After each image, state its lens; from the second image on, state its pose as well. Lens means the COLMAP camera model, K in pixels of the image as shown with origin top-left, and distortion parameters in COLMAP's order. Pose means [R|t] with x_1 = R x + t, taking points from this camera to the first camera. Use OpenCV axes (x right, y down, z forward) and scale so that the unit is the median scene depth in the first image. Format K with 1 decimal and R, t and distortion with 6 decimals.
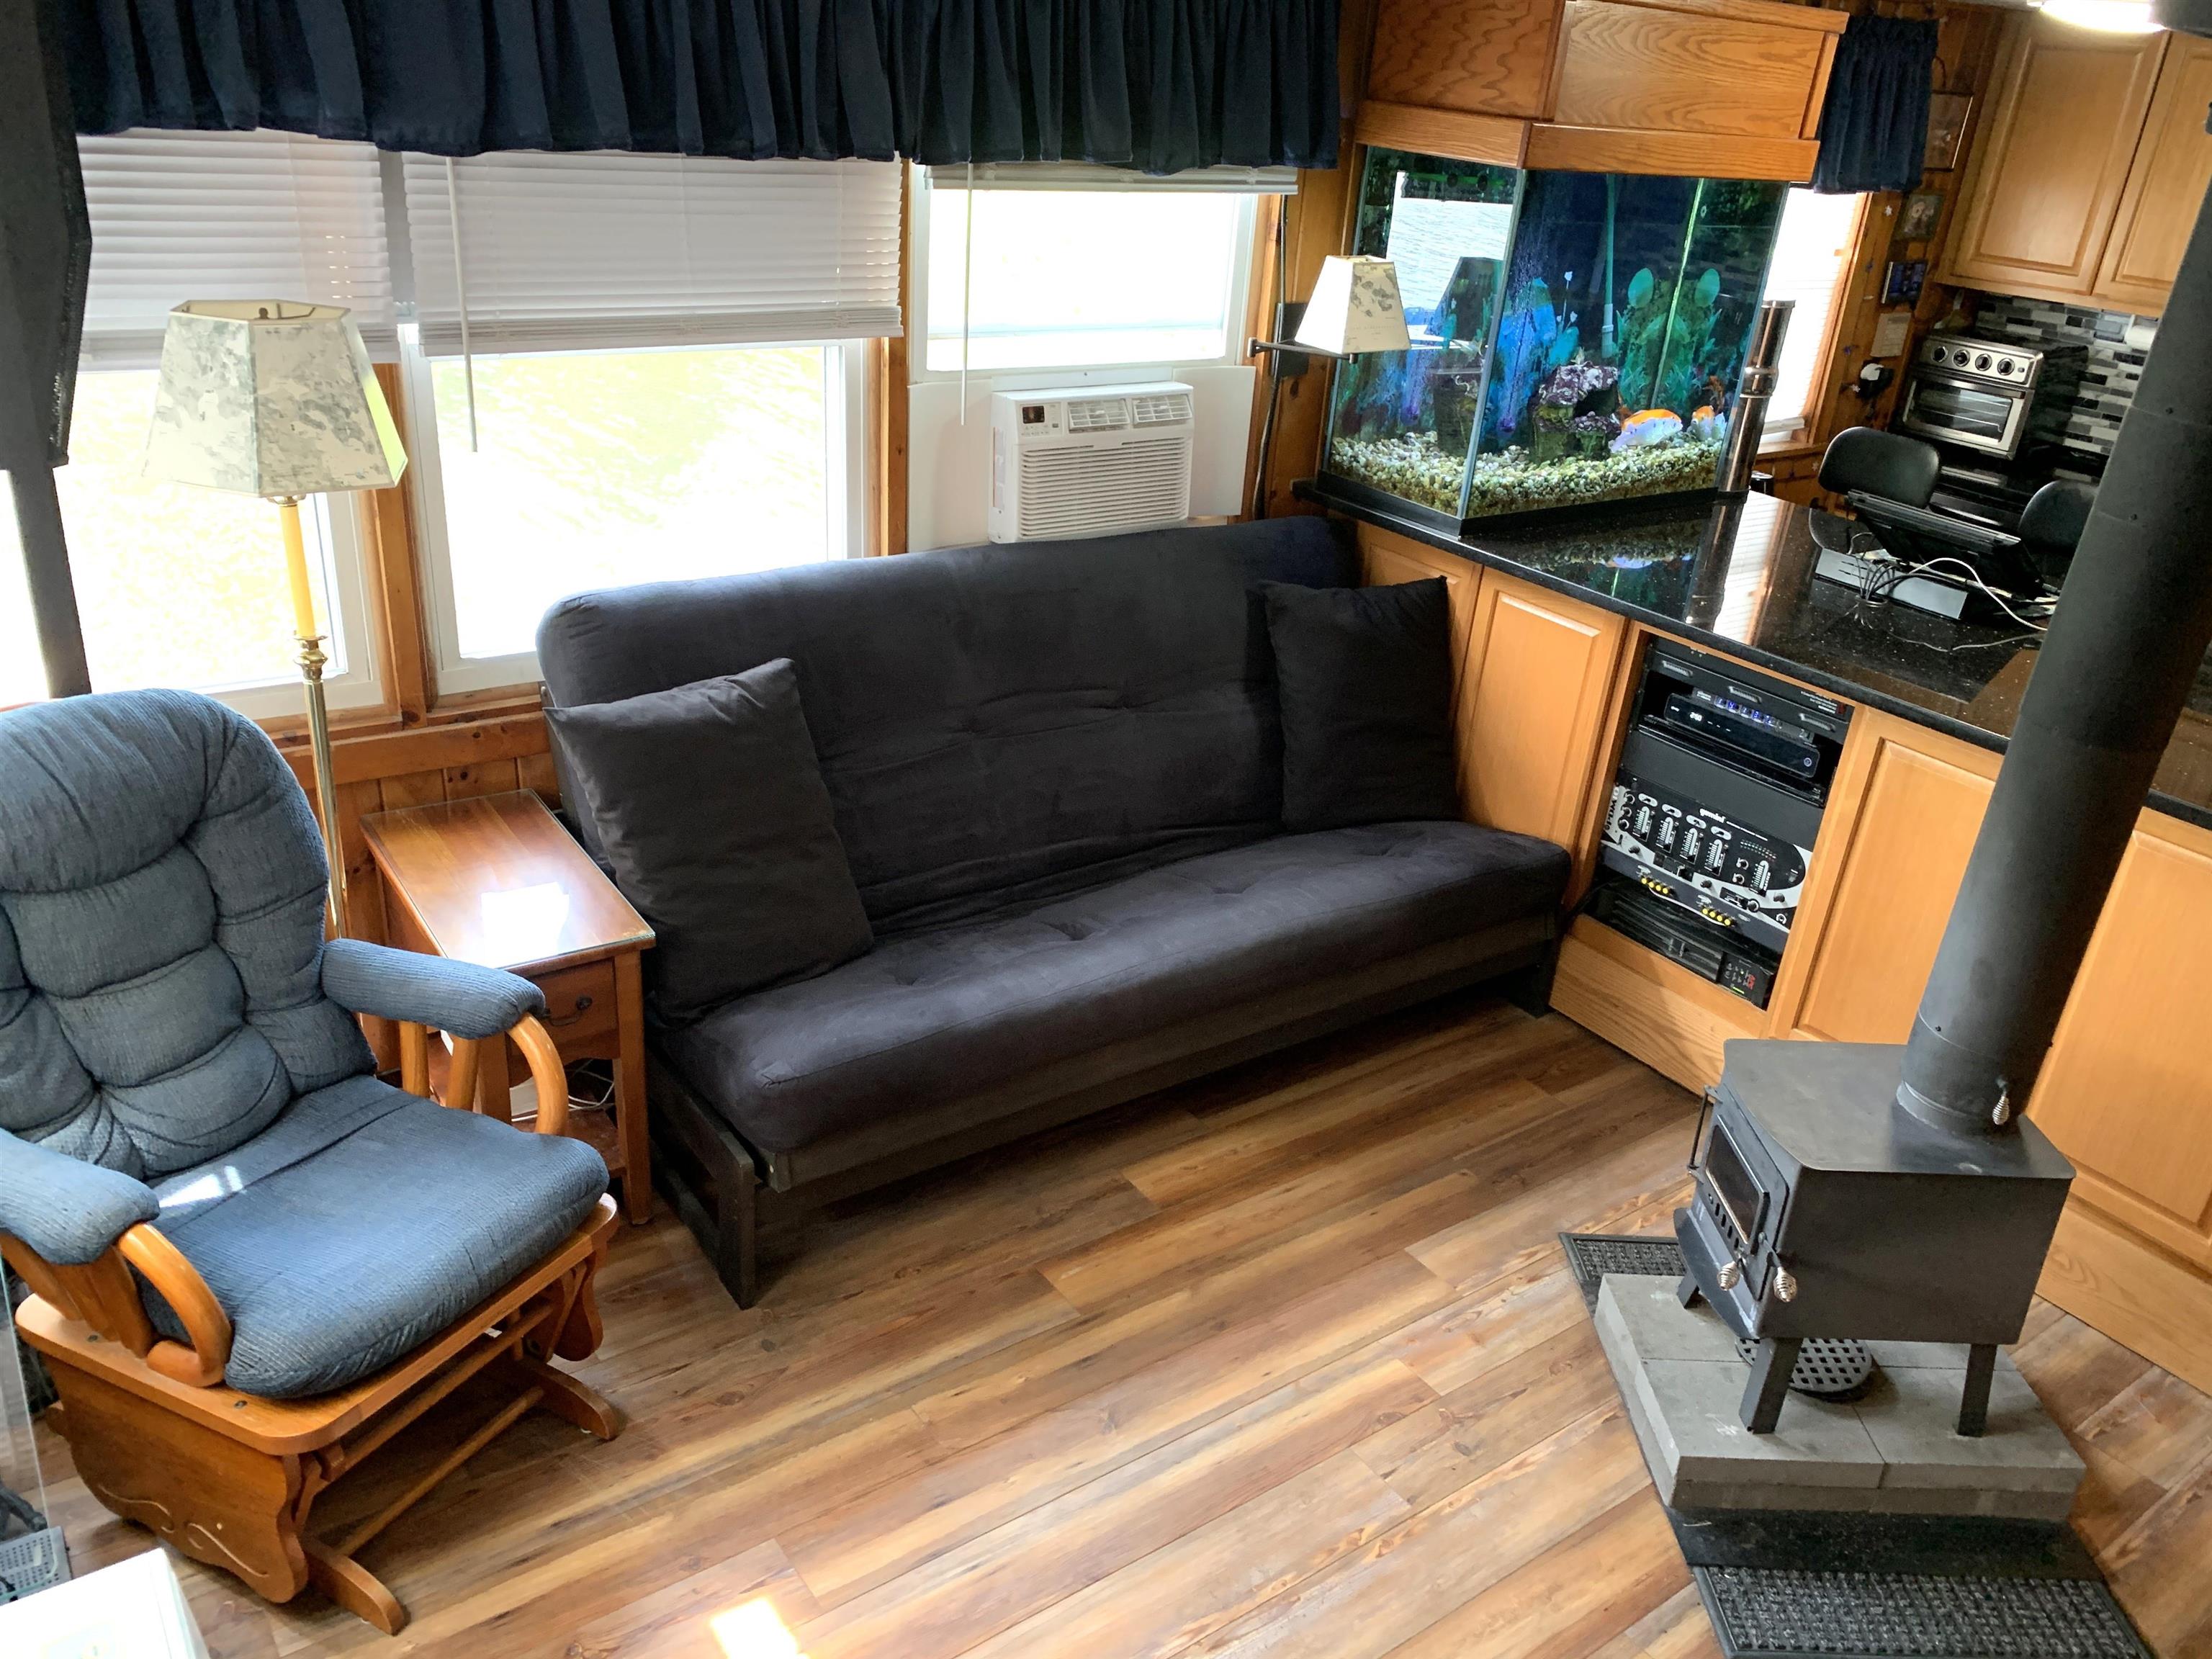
lens RADIAL K [[1683.8, 0, 1119.4], [0, 1683.8, 826.0], [0, 0, 1]] dist [0.038170, -0.045596]
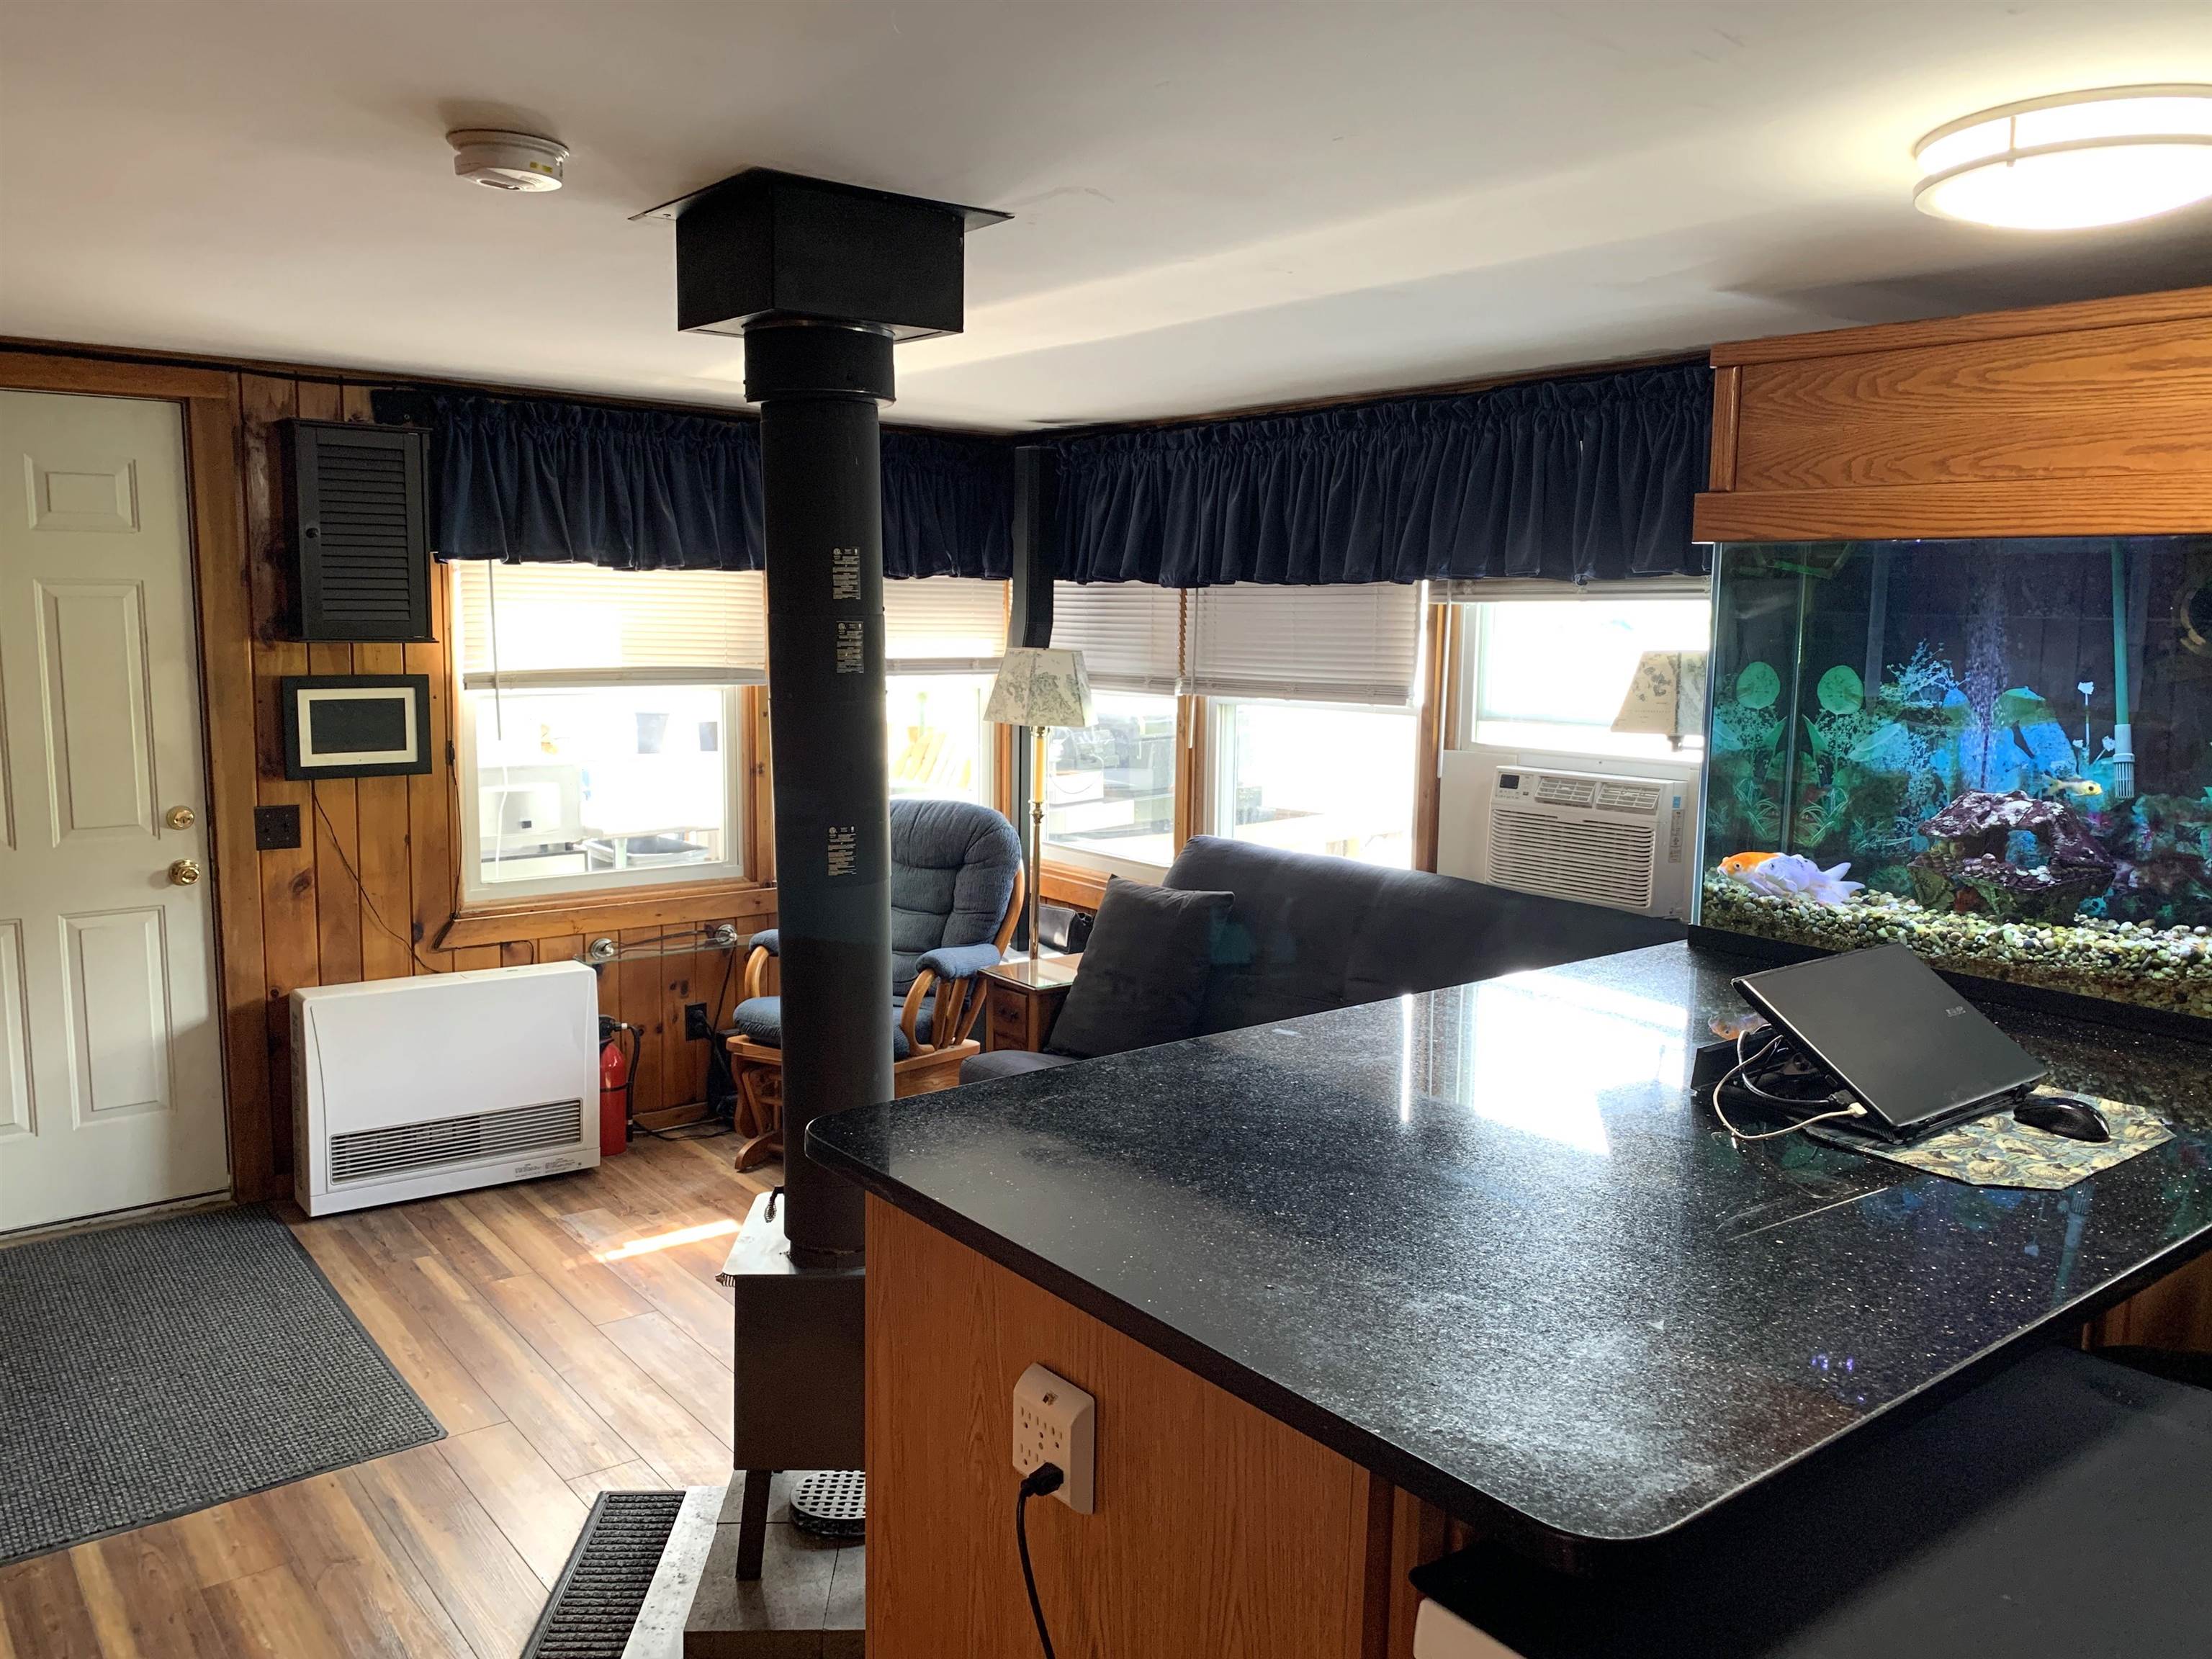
lens RADIAL K [[1683.8, 0, 1085.9], [0, 1683.8, 790.9], [0, 0, 1]] dist [0.038170, -0.045596]
pose [[0.029203, 0.033471, -0.999013, 1.119462], [-0.430526, 0.902406, 0.017649, -0.133241], [0.902106, 0.429585, 0.040763, 0.695856]]
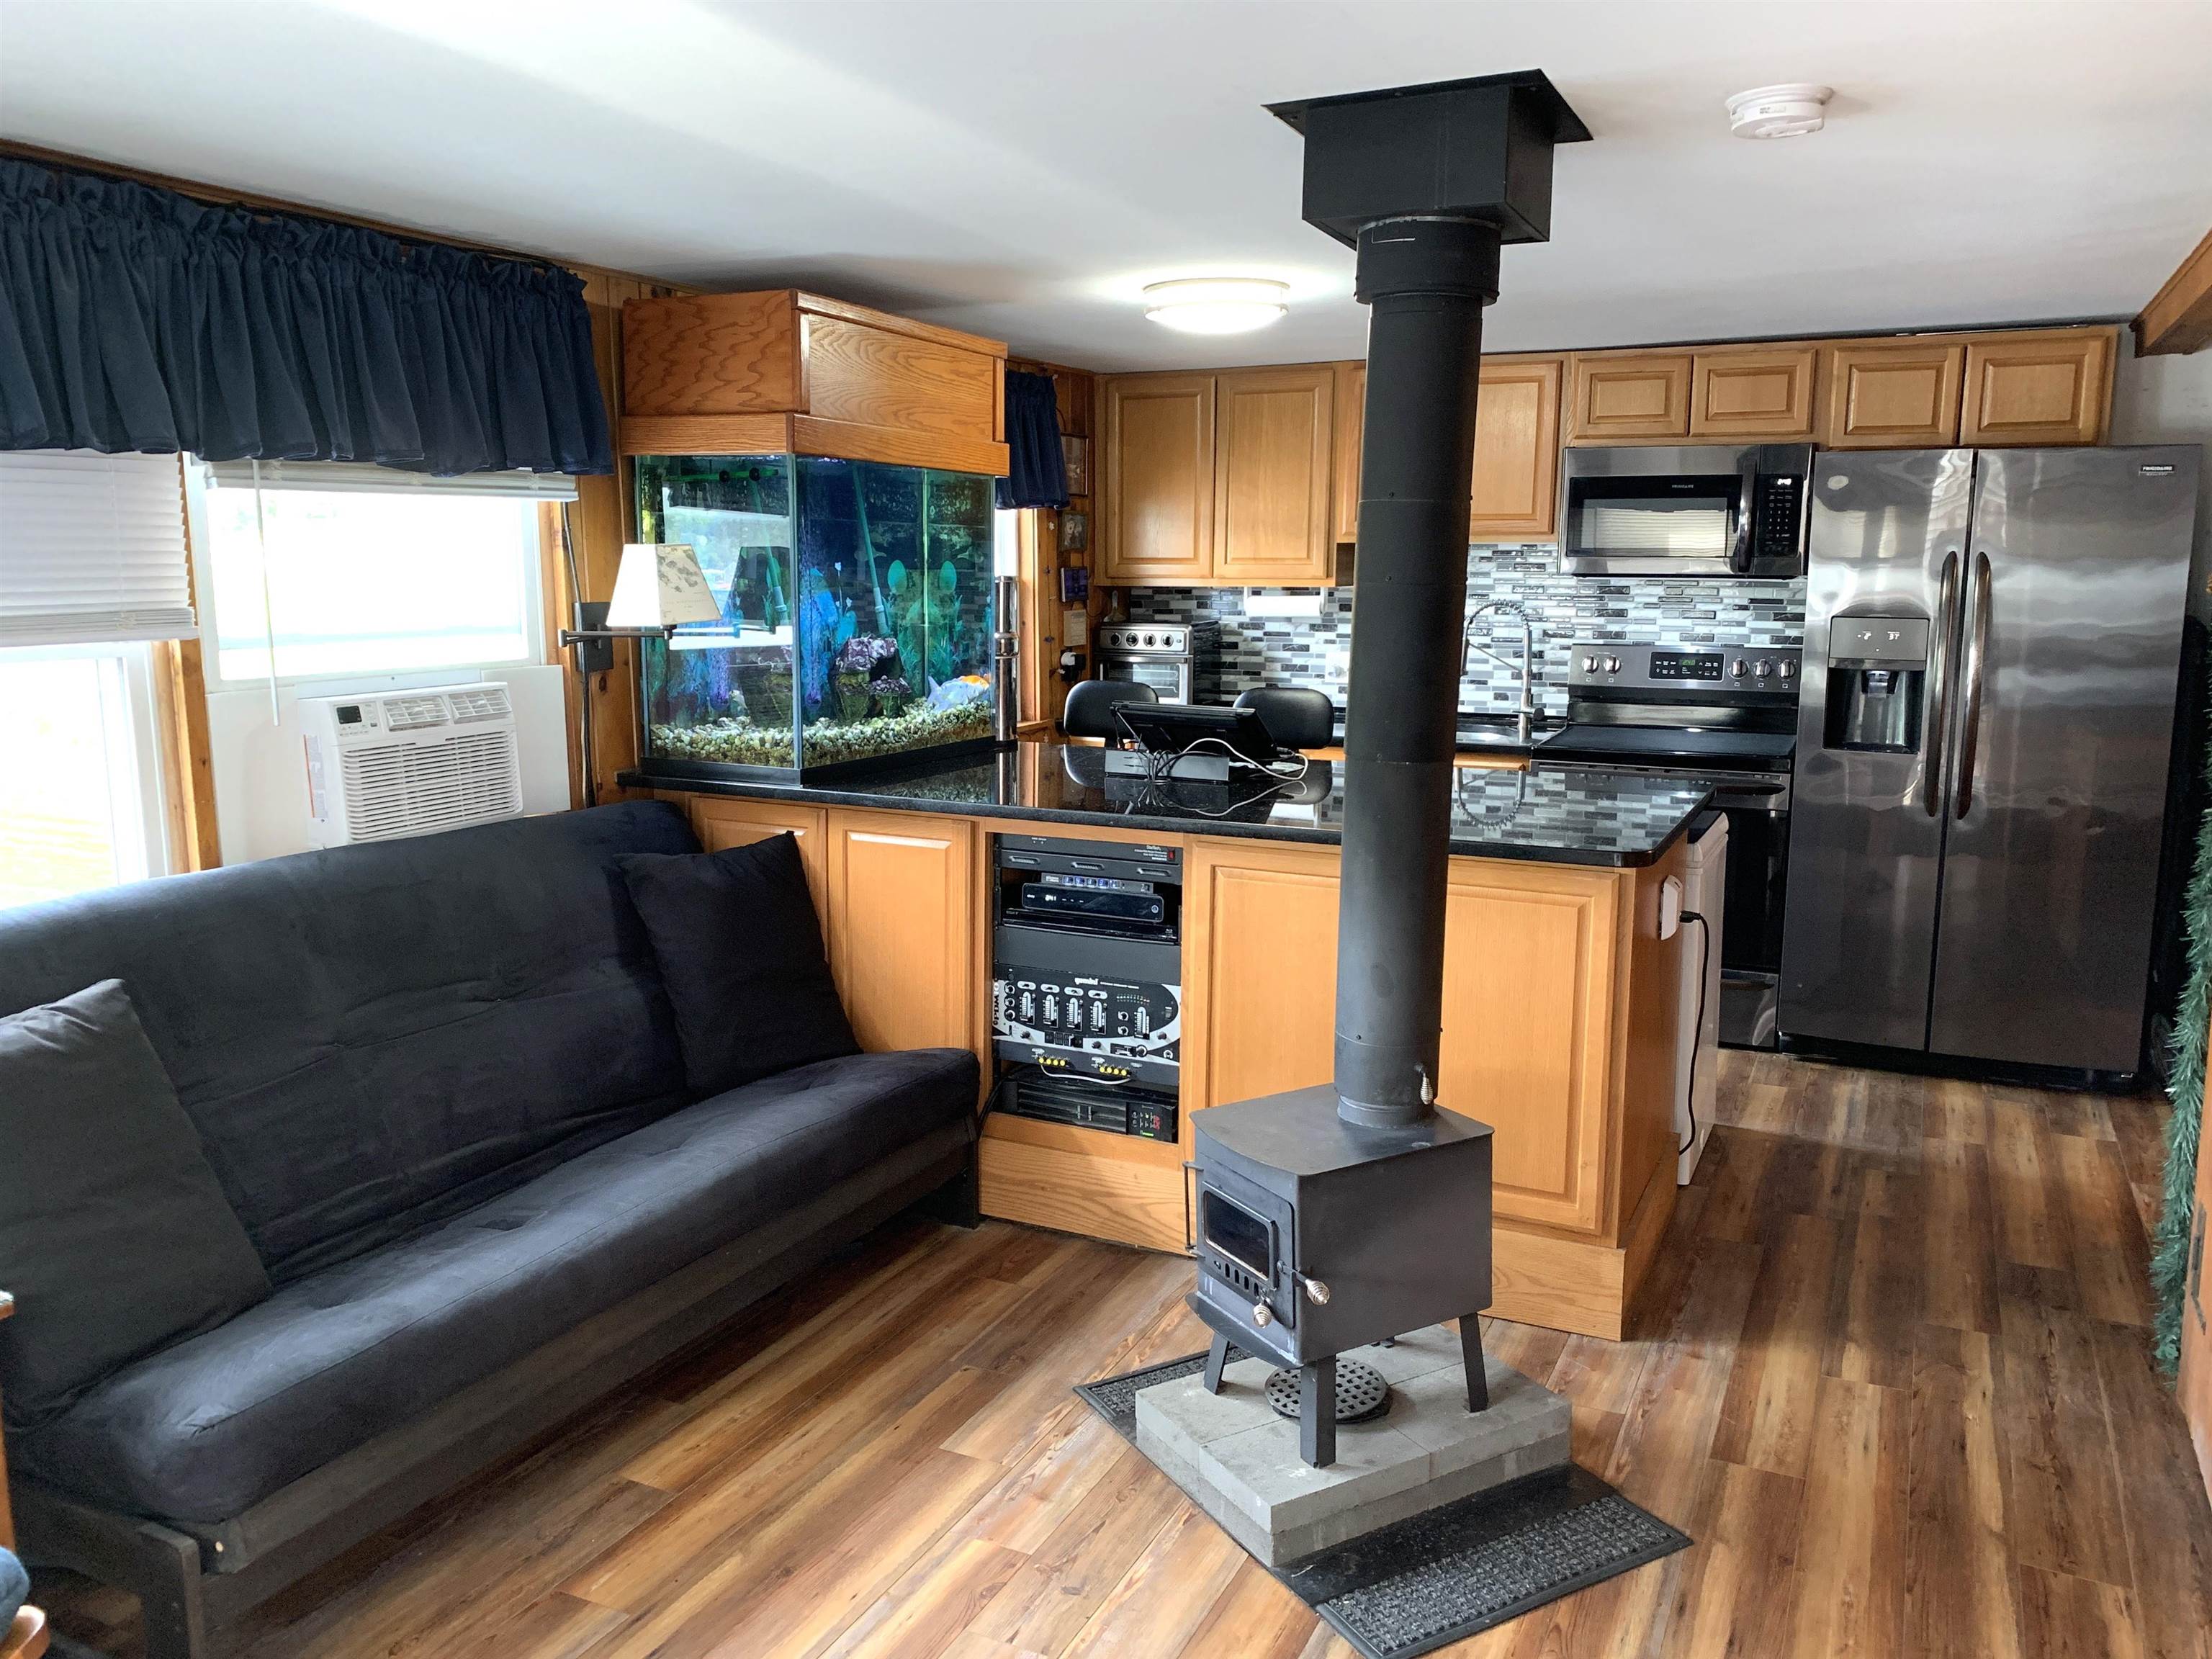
lens RADIAL K [[1683.8, 0, 1091.9], [0, 1683.8, 801.9], [0, 0, 1]] dist [0.038170, -0.045596]
pose [[0.882892, -0.142064, 0.447570, -0.116968], [0.258018, 0.943127, -0.209616, 0.112962], [-0.392336, 0.300550, 0.869334, 0.016995]]
